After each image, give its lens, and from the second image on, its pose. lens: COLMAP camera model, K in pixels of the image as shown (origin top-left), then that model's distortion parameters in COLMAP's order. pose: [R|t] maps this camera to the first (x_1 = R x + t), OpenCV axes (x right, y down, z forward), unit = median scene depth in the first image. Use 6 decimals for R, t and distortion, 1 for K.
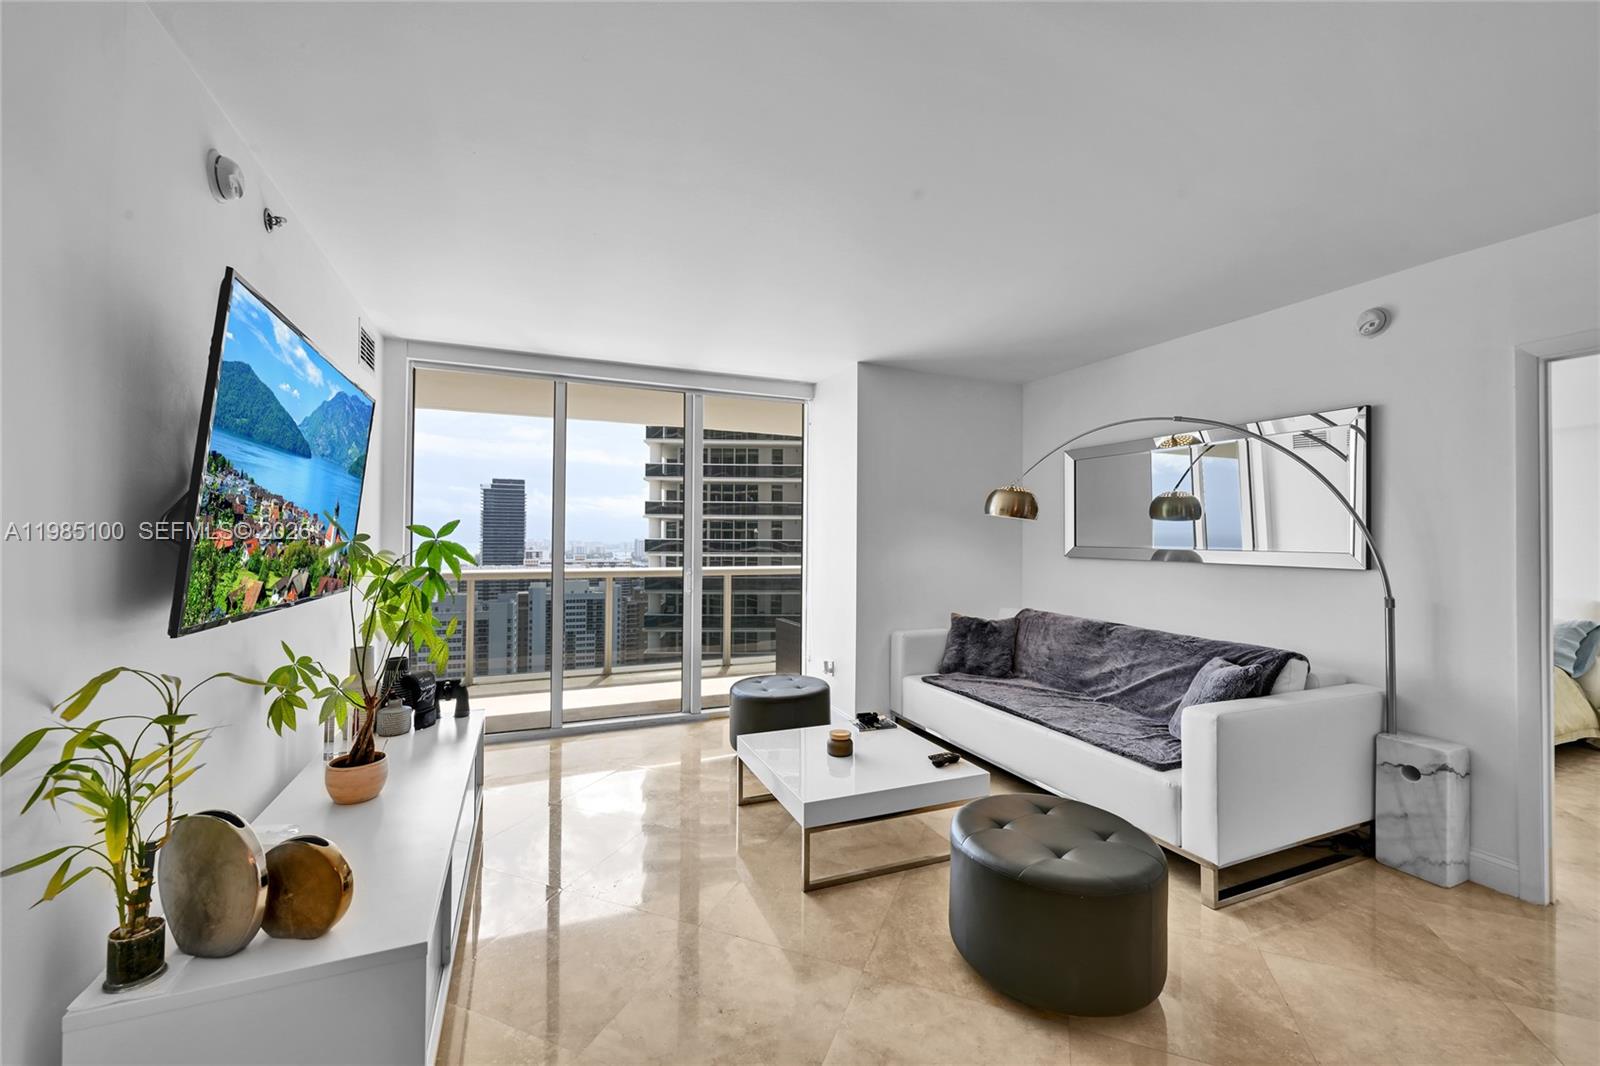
lens RADIAL K [[631.4, 0, 794.6], [0, 631.4, 525.9], [0, 0, 1]] dist [-0.001568, 0.000553]
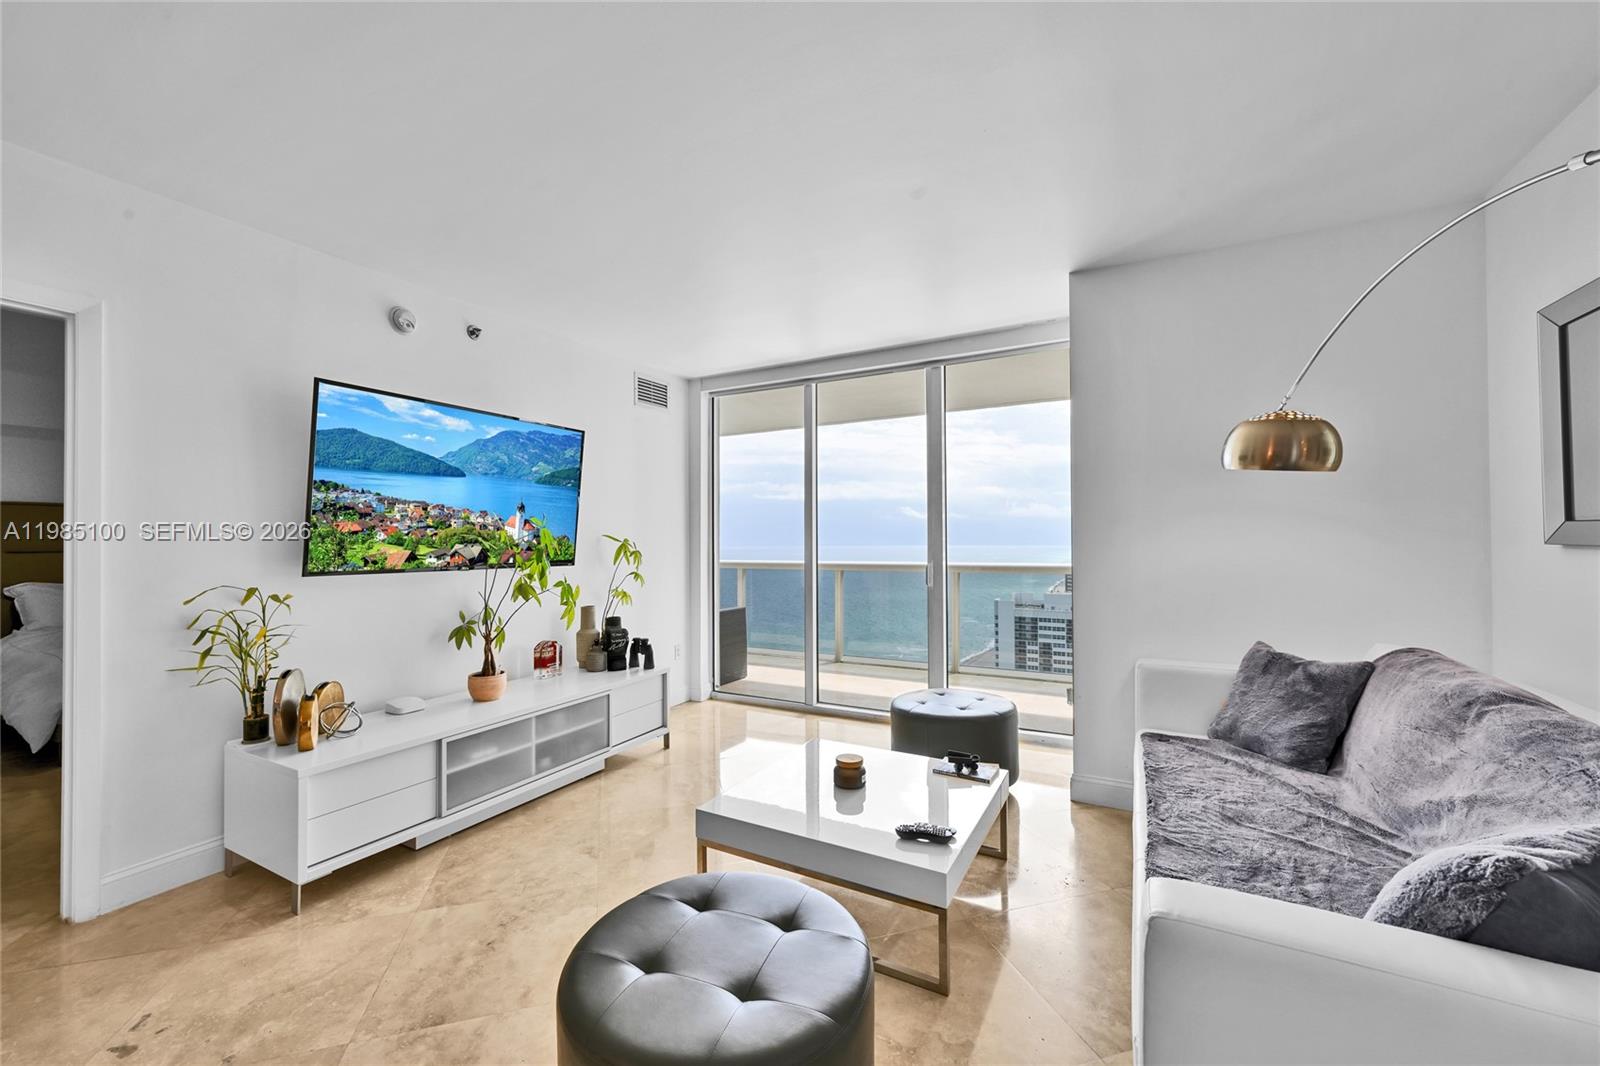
lens RADIAL K [[631.4, 0, 798.0], [0, 631.4, 530.5], [0, 0, 1]] dist [-0.001568, 0.000553]
pose [[0.620904, -0.021965, -0.783579, 0.722611], [0.026644, 0.999621, -0.006908, 0.043783], [0.783434, -0.016589, 0.621254, 0.488678]]
